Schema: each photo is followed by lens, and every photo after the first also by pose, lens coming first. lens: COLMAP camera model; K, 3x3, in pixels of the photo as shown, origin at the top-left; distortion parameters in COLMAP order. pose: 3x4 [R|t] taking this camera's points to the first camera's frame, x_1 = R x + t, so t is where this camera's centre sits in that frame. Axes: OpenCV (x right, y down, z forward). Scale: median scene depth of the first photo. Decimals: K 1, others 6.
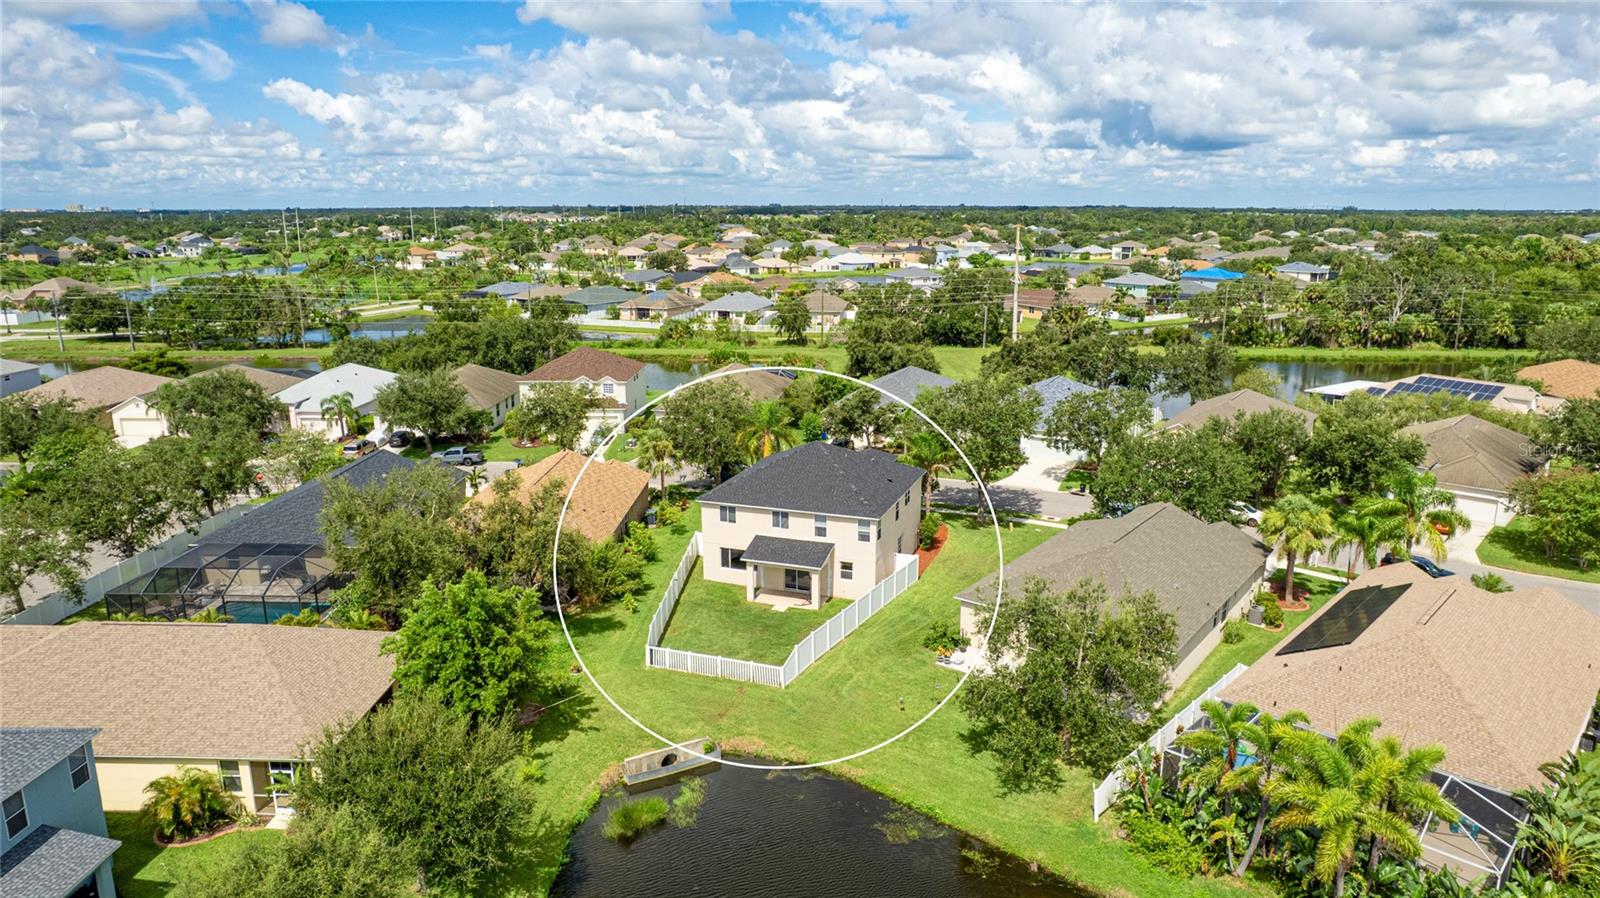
lens RADIAL K [[1027.5, 0, 835.8], [0, 1027.5, 450.1], [0, 0, 1]] dist [-0.071485, 0.056654]
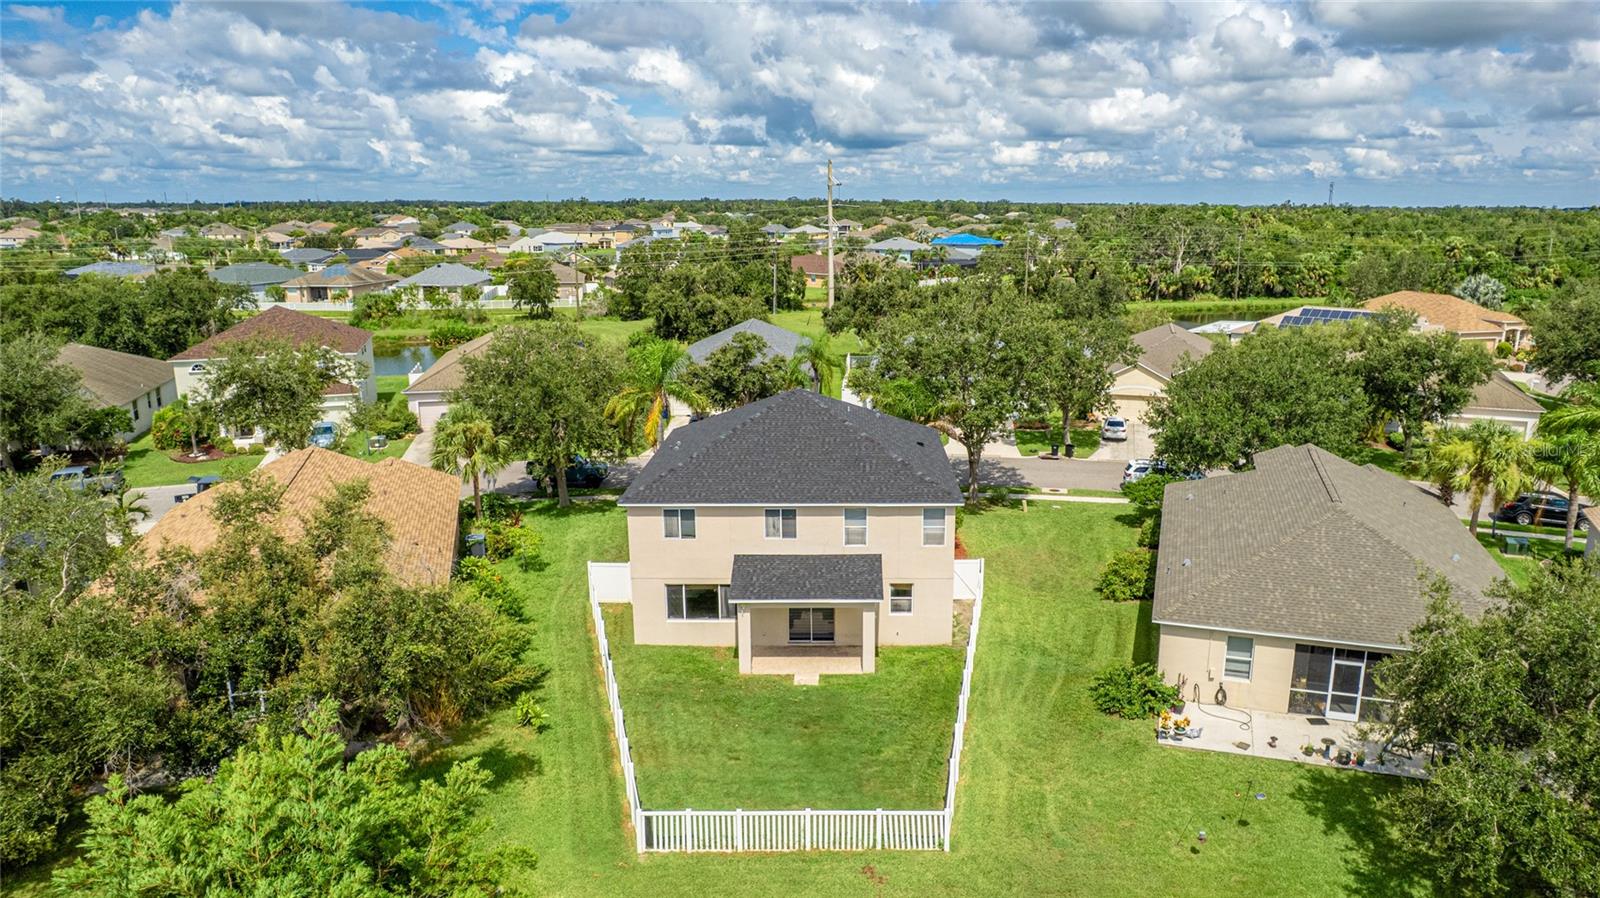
lens RADIAL K [[975.6, 0, 800.0], [0, 975.6, 449.0], [0, 0, 1]] dist [-0.033510, 0.003870]
pose [[0.945103, -0.073445, 0.318411, -0.065533], [0.077168, 0.997018, 0.000926, 0.008355], [-0.317530, 0.023696, 0.947952, 0.148723]]
